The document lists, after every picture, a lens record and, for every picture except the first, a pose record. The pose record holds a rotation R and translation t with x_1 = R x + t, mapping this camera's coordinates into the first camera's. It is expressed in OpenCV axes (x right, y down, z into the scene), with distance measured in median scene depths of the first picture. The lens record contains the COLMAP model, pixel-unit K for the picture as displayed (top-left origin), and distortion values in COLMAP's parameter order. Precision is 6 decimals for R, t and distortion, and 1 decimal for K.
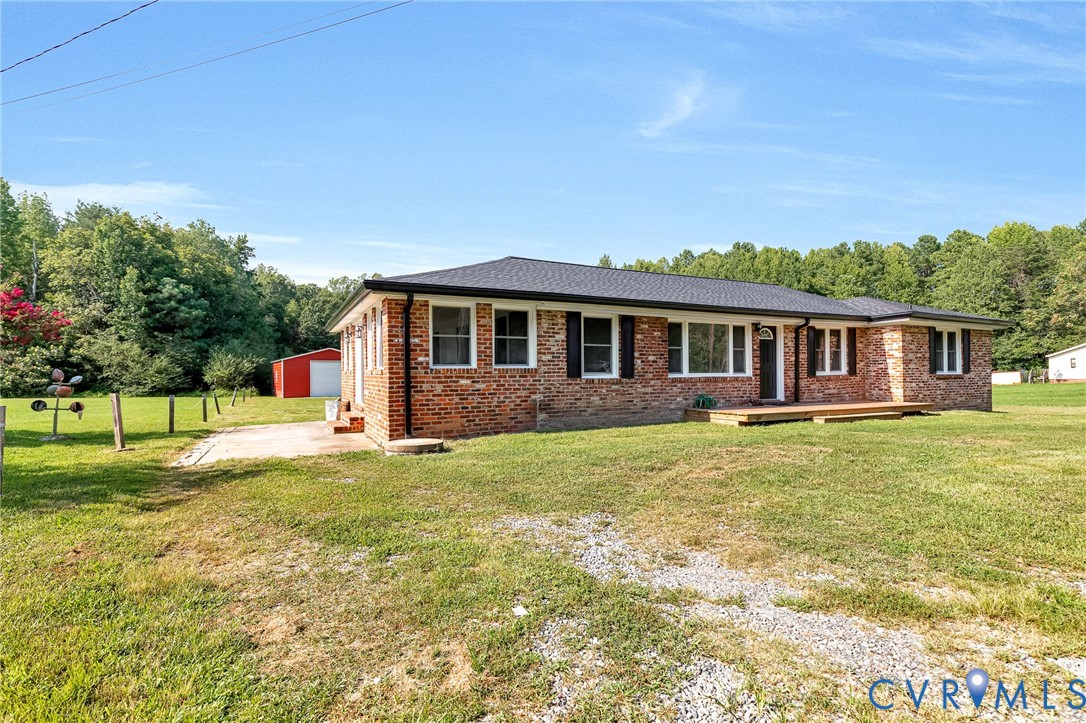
lens RADIAL K [[514.1, 0, 540.3], [0, 514.1, 380.4], [0, 0, 1]] dist [0.012220, -0.002960]
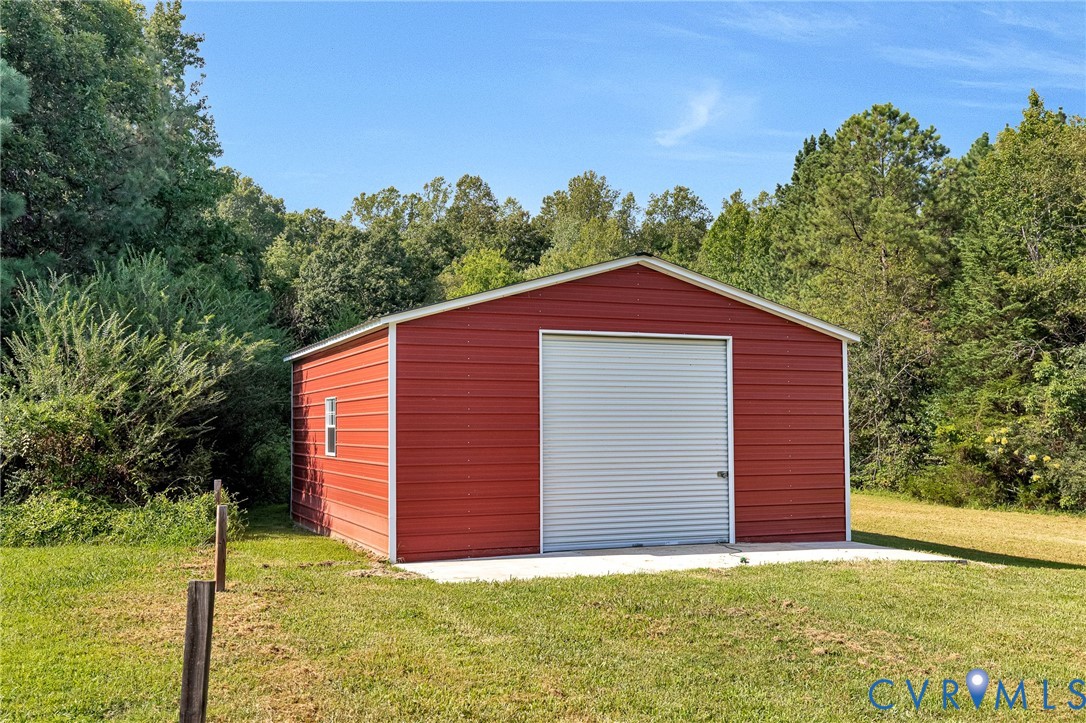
lens RADIAL K [[1099.7, 0, 542.5], [0, 1099.7, 354.7], [0, 0, 1]] dist [0.069205, 0.000000]
pose [[0.982501, -0.010448, -0.185962, -0.188978], [-0.003979, 0.997020, -0.077041, -0.001710], [0.186213, 0.076433, 0.979532, 0.323579]]
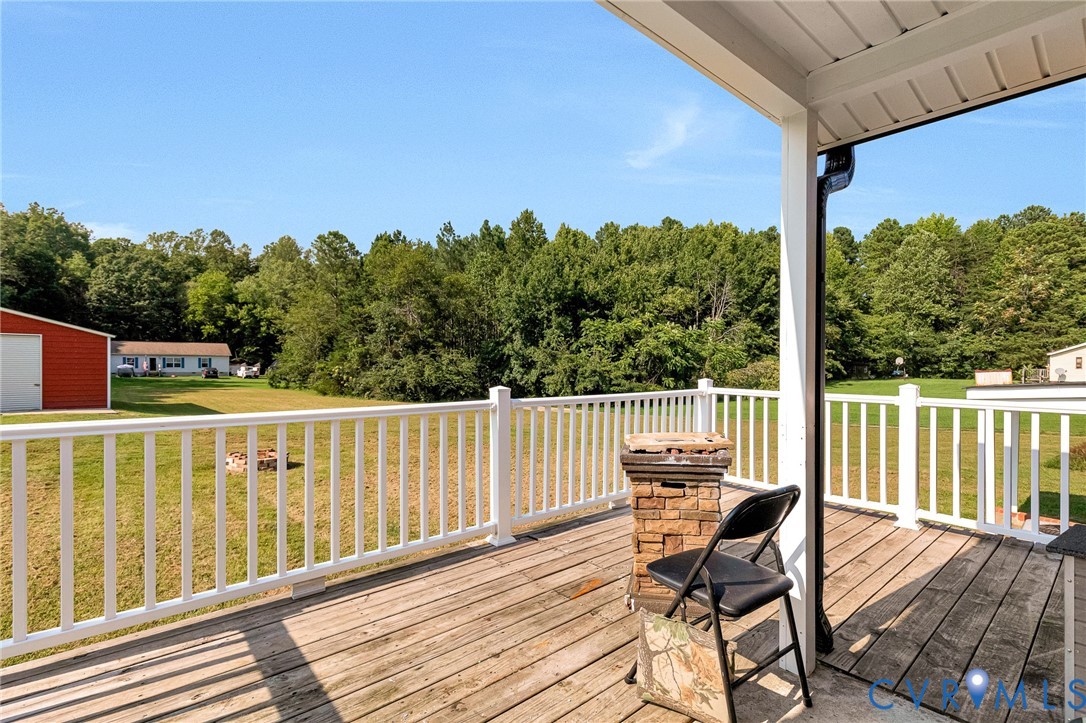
lens RADIAL K [[514.1, 0, 551.0], [0, 514.1, 372.5], [0, 0, 1]] dist [0.012220, -0.002960]
pose [[0.971897, 0.011291, 0.235135, -0.016350], [-0.013005, 0.999899, 0.005737, -0.006260], [-0.235046, -0.008633, 0.971946, 0.223006]]
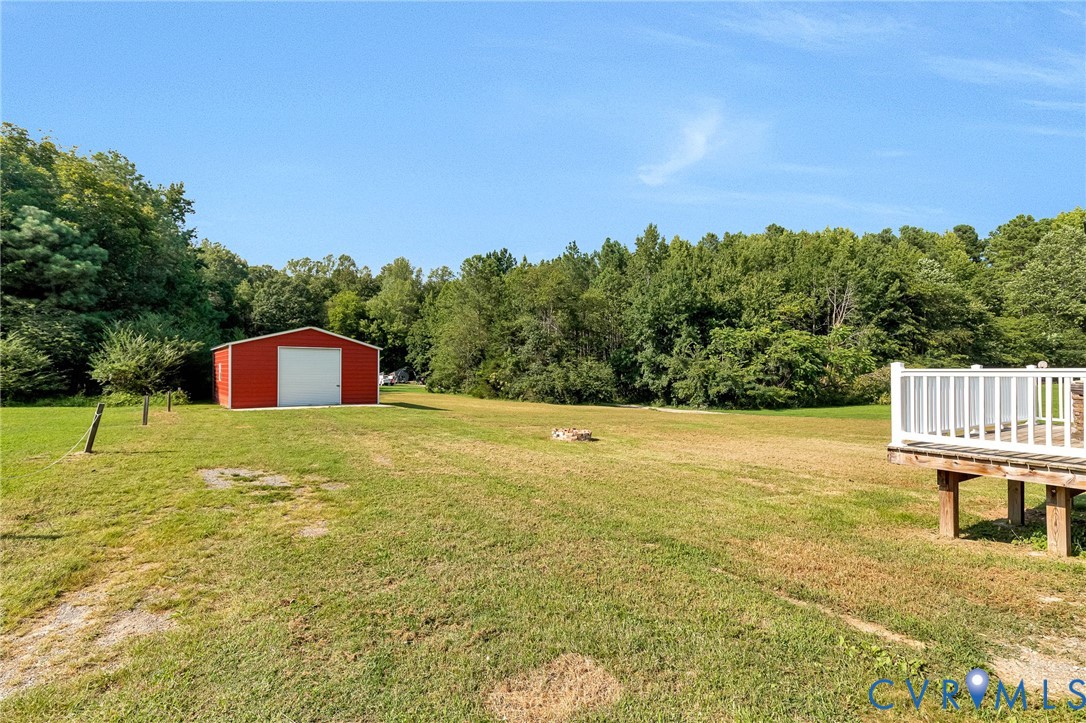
lens RADIAL K [[514.1, 0, 546.9], [0, 514.1, 369.2], [0, 0, 1]] dist [0.012220, -0.002960]
pose [[0.996143, 0.009728, 0.087208, -0.091205], [-0.008328, 0.999831, -0.016405, -0.002099], [-0.087352, 0.015615, 0.996055, 0.182333]]
